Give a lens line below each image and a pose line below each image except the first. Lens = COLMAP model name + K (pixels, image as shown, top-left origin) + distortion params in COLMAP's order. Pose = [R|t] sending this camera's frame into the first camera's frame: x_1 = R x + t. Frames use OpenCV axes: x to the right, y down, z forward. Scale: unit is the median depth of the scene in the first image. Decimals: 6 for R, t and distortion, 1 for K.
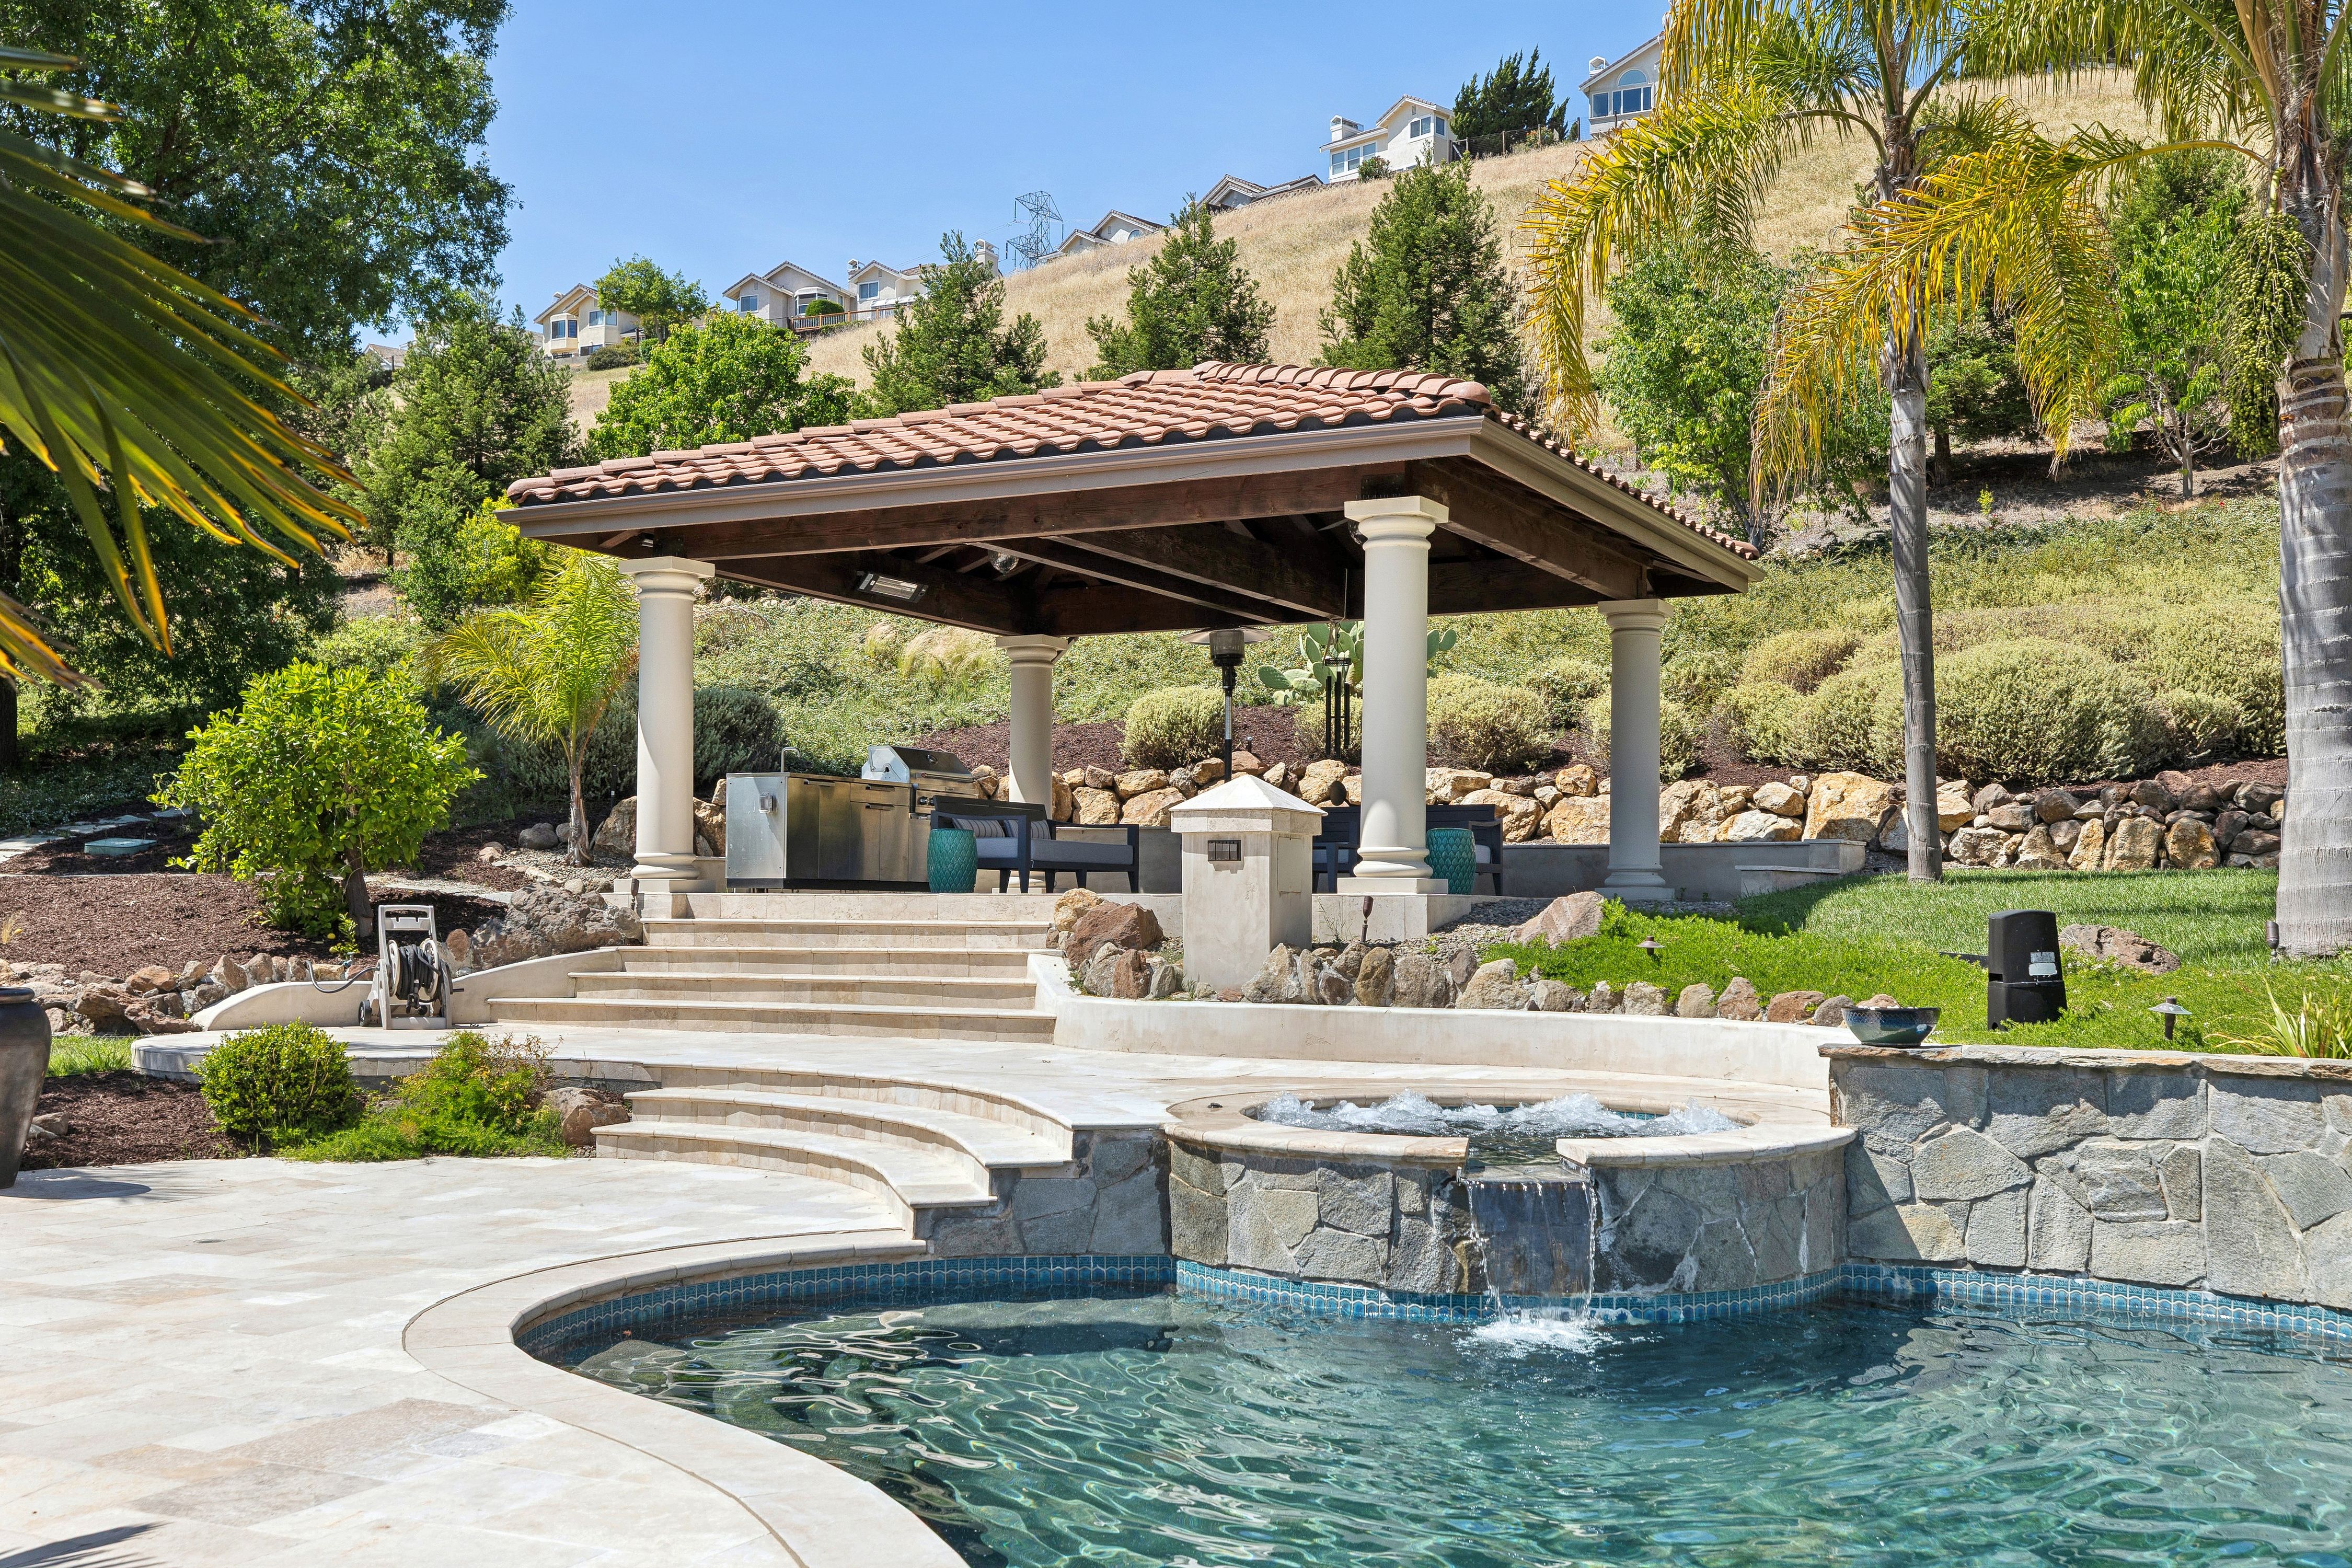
lens RADIAL K [[2398.1, 0, 1178.0], [0, 2398.1, 788.7], [0, 0, 1]] dist [-0.003172, 0.000000]
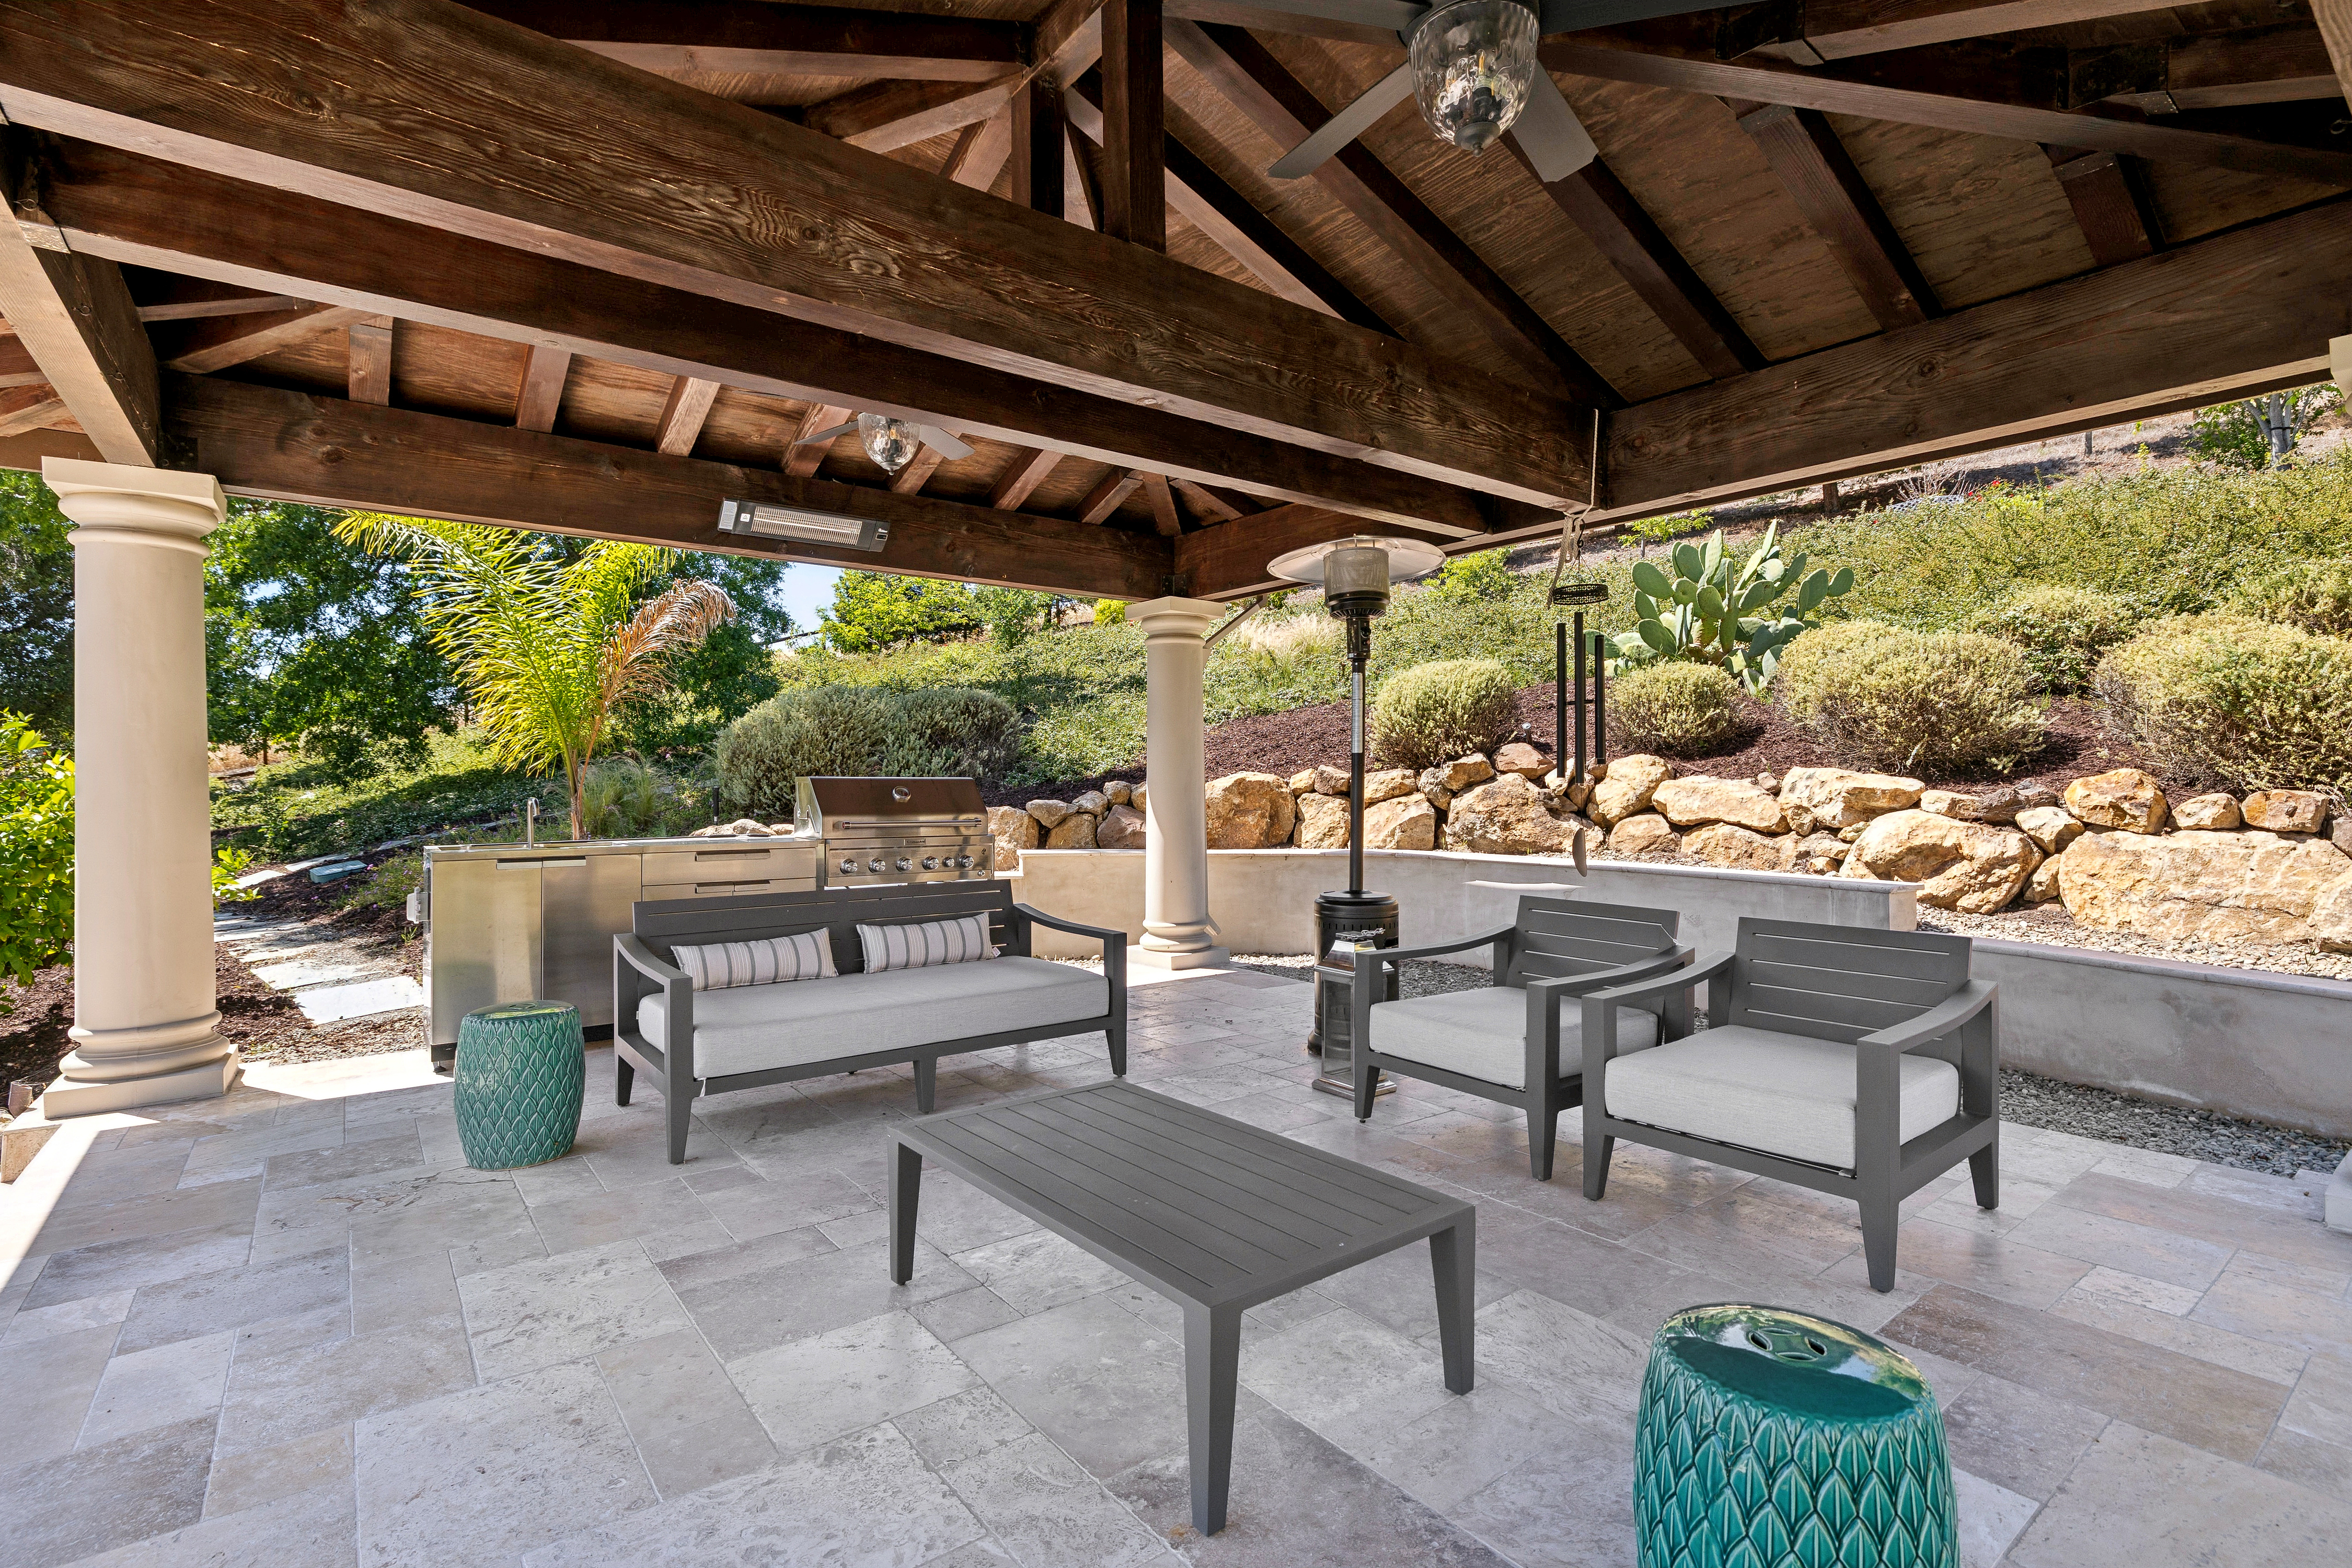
lens RADIAL K [[1102.8, 0, 1177.3], [0, 1102.8, 774.1], [0, 0, 1]] dist [-0.005879, -0.000568]
pose [[0.904872, -0.009707, -0.425572, 0.078740], [0.029912, 0.998719, 0.040821, -0.024030], [0.424631, -0.049667, 0.904003, 0.666595]]
